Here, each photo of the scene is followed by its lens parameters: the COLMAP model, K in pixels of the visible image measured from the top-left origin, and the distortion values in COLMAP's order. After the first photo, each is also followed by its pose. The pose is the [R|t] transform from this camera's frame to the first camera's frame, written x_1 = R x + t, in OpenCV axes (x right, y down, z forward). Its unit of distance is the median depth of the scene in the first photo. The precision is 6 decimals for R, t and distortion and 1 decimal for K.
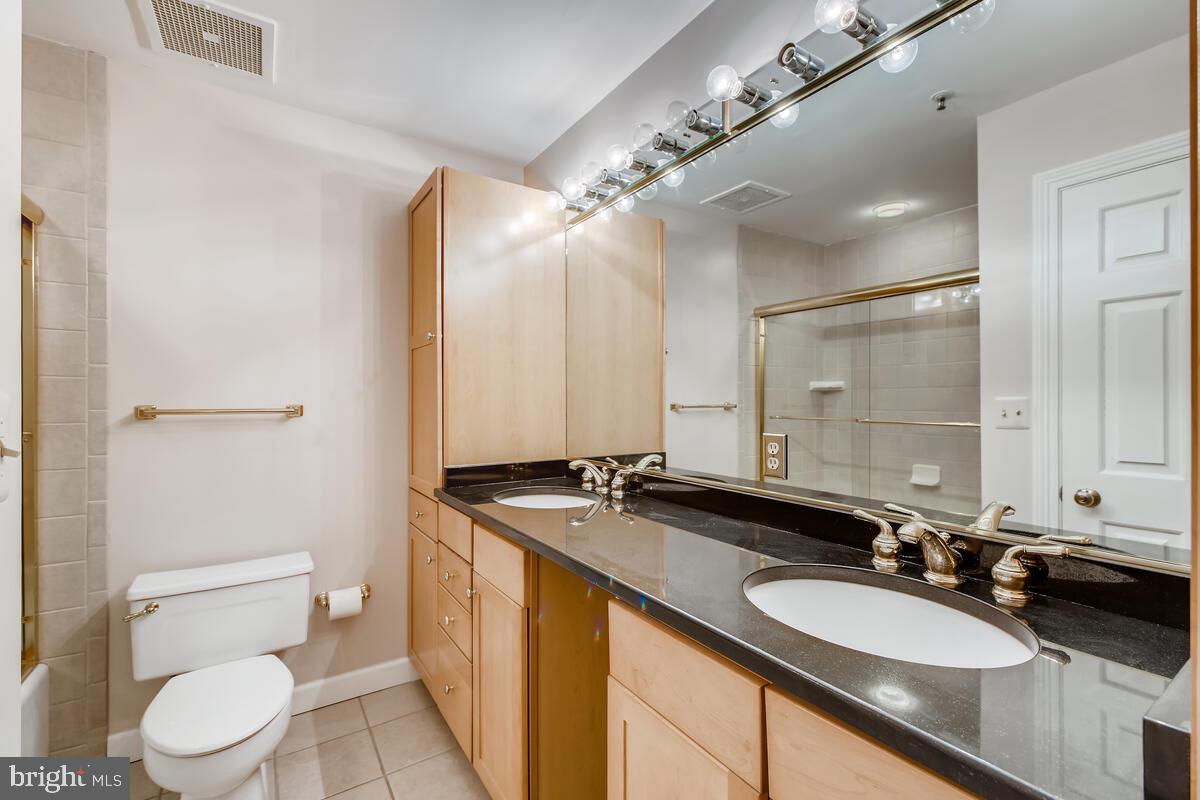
lens RADIAL K [[530.2, 0, 603.2], [0, 530.2, 402.0], [0, 0, 1]] dist [0.010729, -0.000482]
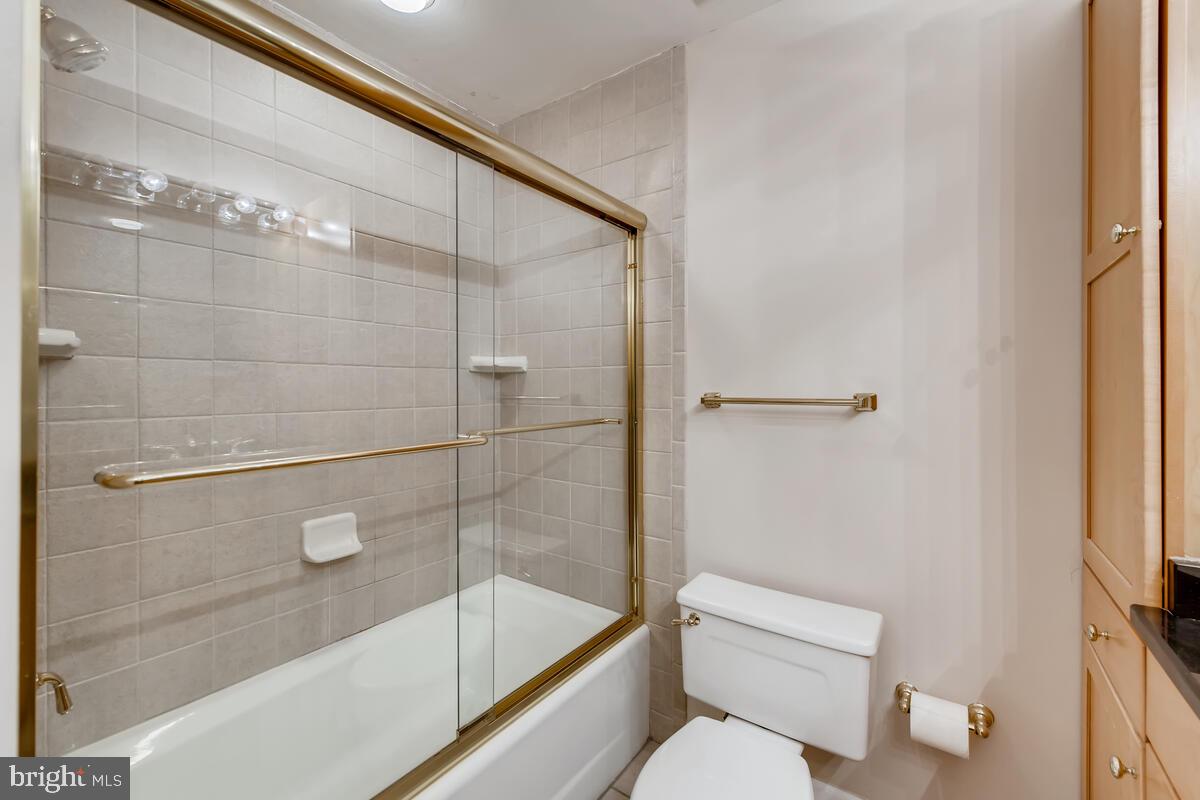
lens RADIAL K [[493.1, 0, 604.0], [0, 493.1, 389.0], [0, 0, 1]] dist [0.008575, -0.001945]
pose [[0.361151, 0.004536, -0.932496, -0.117476], [0.004648, 0.999967, 0.006665, -0.007438], [0.932496, -0.006742, 0.361118, 0.521781]]
